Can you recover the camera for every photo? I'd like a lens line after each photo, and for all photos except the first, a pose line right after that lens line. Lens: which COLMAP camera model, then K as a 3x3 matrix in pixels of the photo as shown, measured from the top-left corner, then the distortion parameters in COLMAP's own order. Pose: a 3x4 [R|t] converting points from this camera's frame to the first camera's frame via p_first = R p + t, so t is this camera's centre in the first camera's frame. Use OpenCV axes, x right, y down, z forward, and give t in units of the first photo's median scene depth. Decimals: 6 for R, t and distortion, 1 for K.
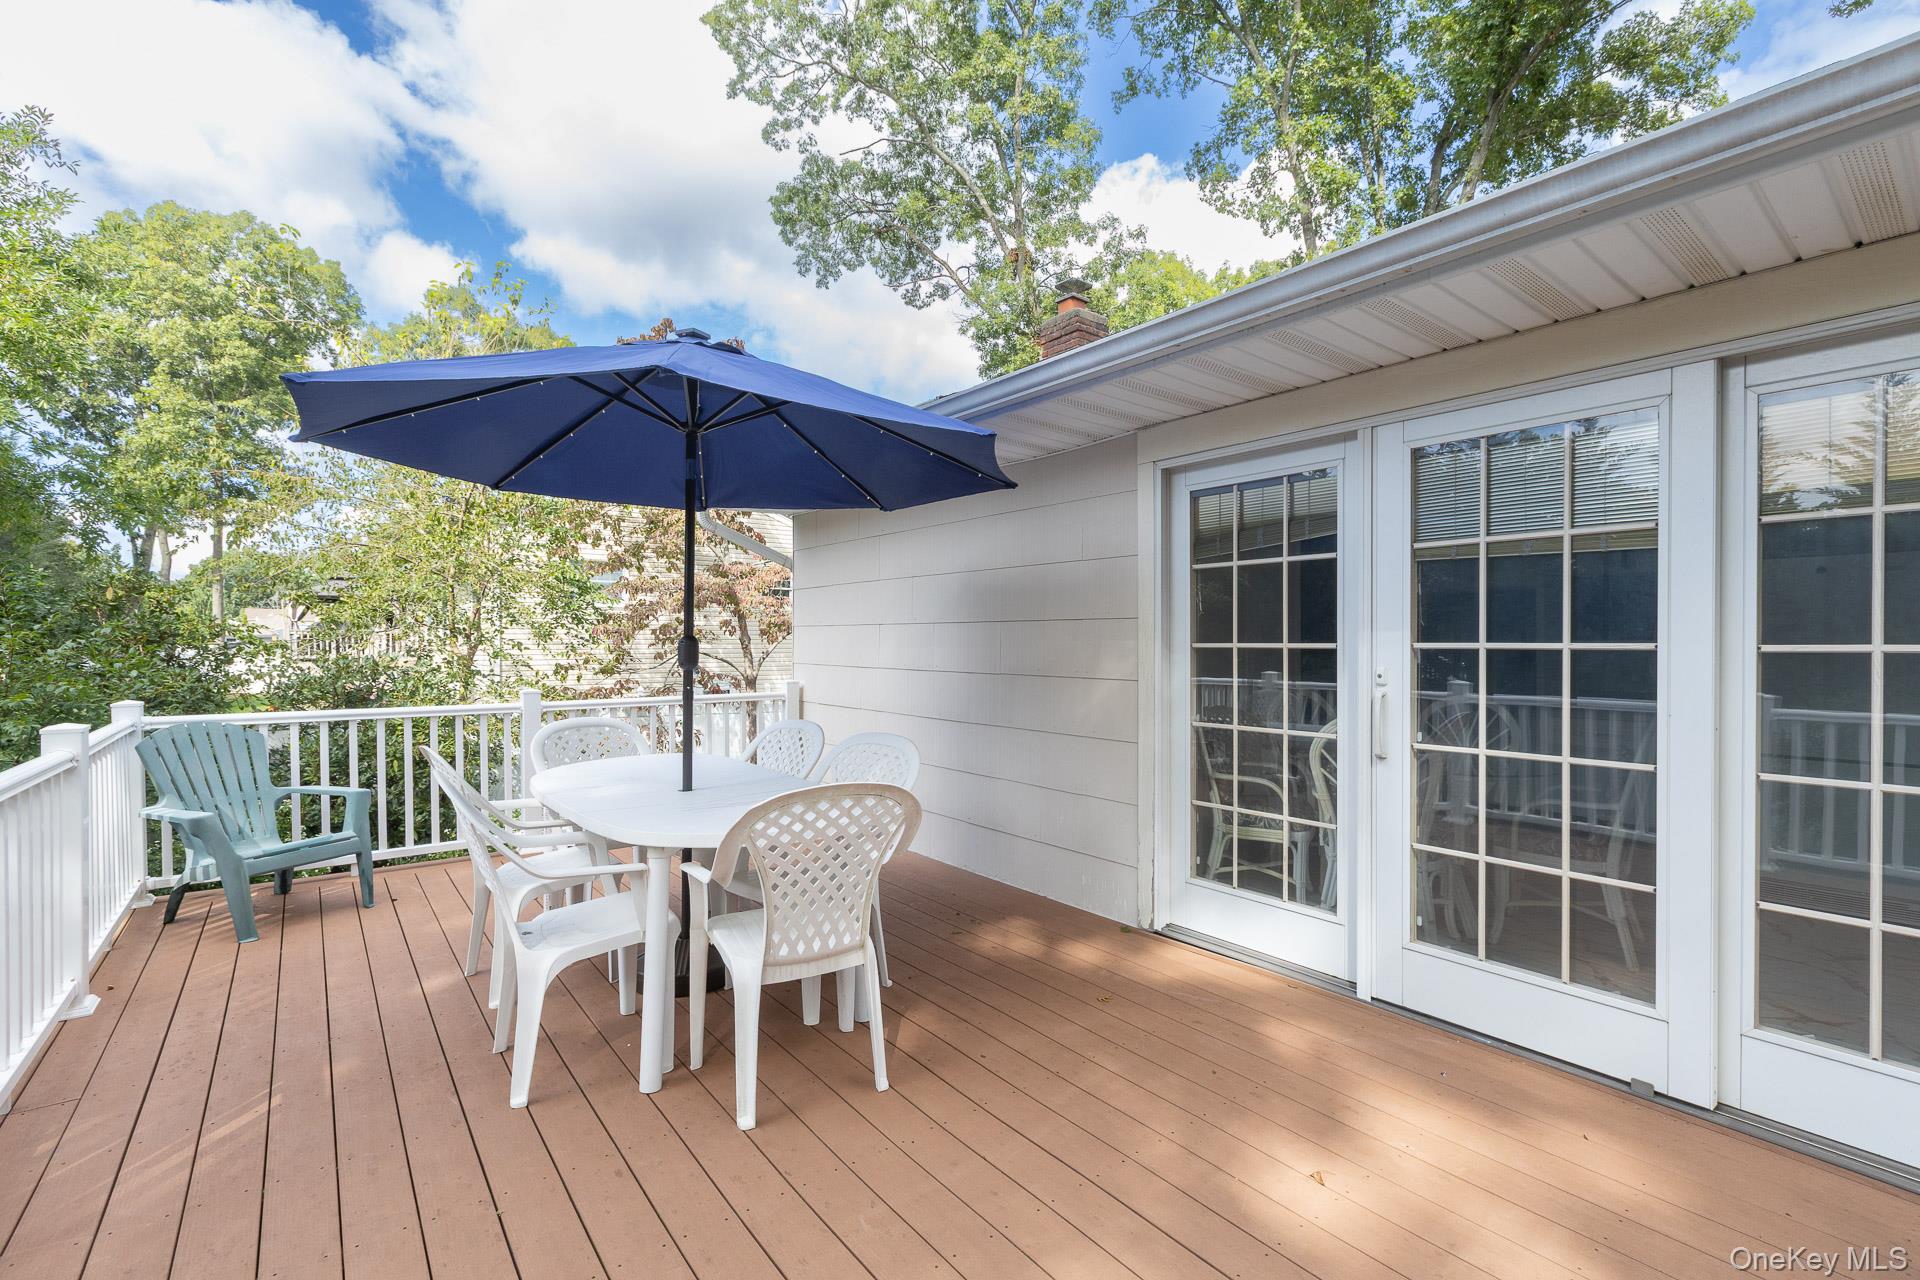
lens RADIAL K [[865.1, 0, 978.2], [0, 865.1, 649.9], [0, 0, 1]] dist [0.015427, 0.000185]
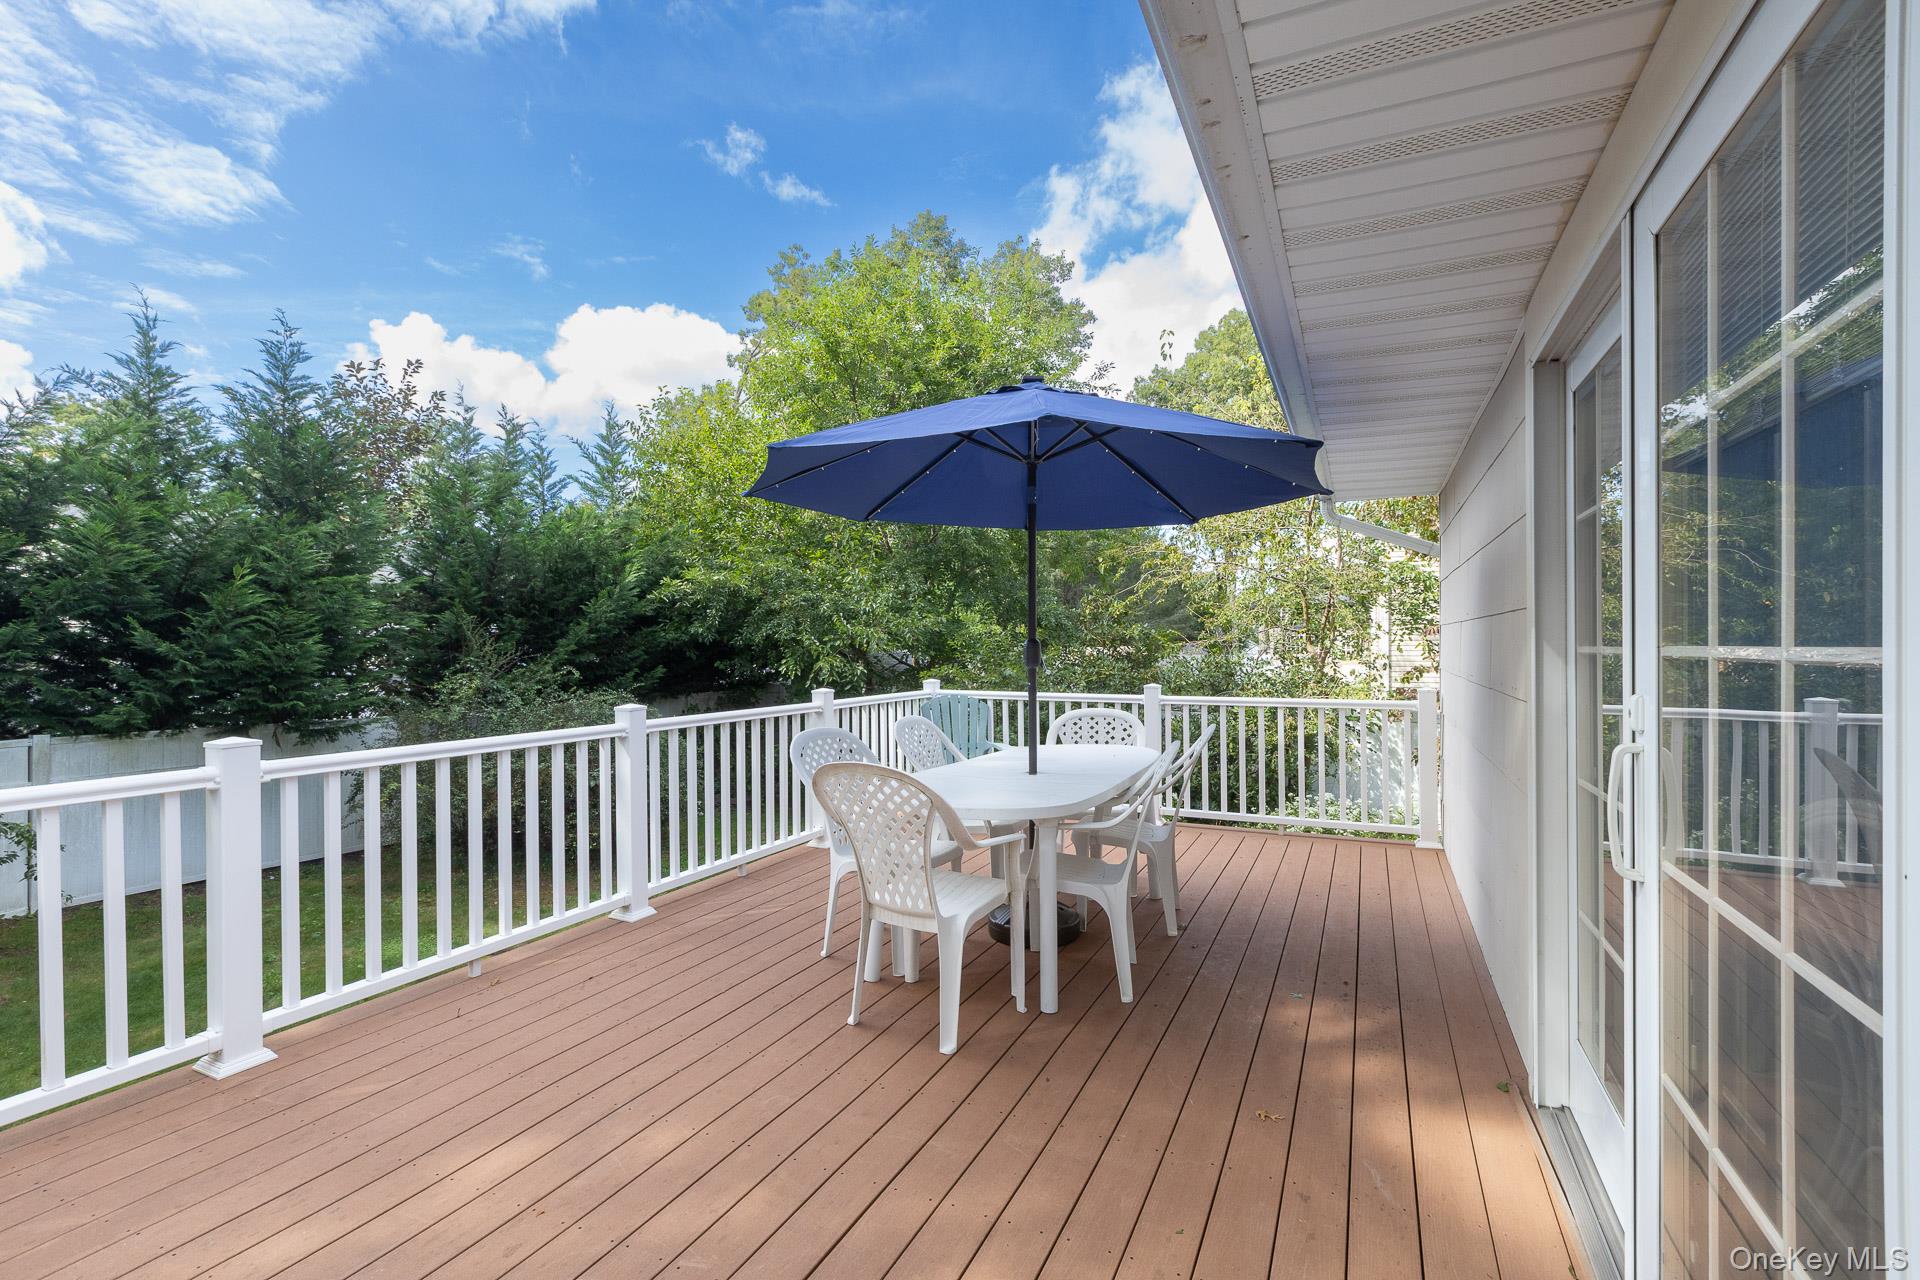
lens RADIAL K [[865.1, 0, 948.0], [0, 865.1, 647.7], [0, 0, 1]] dist [0.015427, 0.000185]
pose [[0.444747, -0.002561, -0.895653, 0.634623], [0.002997, 0.999995, -0.001371, -0.006638], [0.895651, -0.002074, 0.444752, 0.360996]]
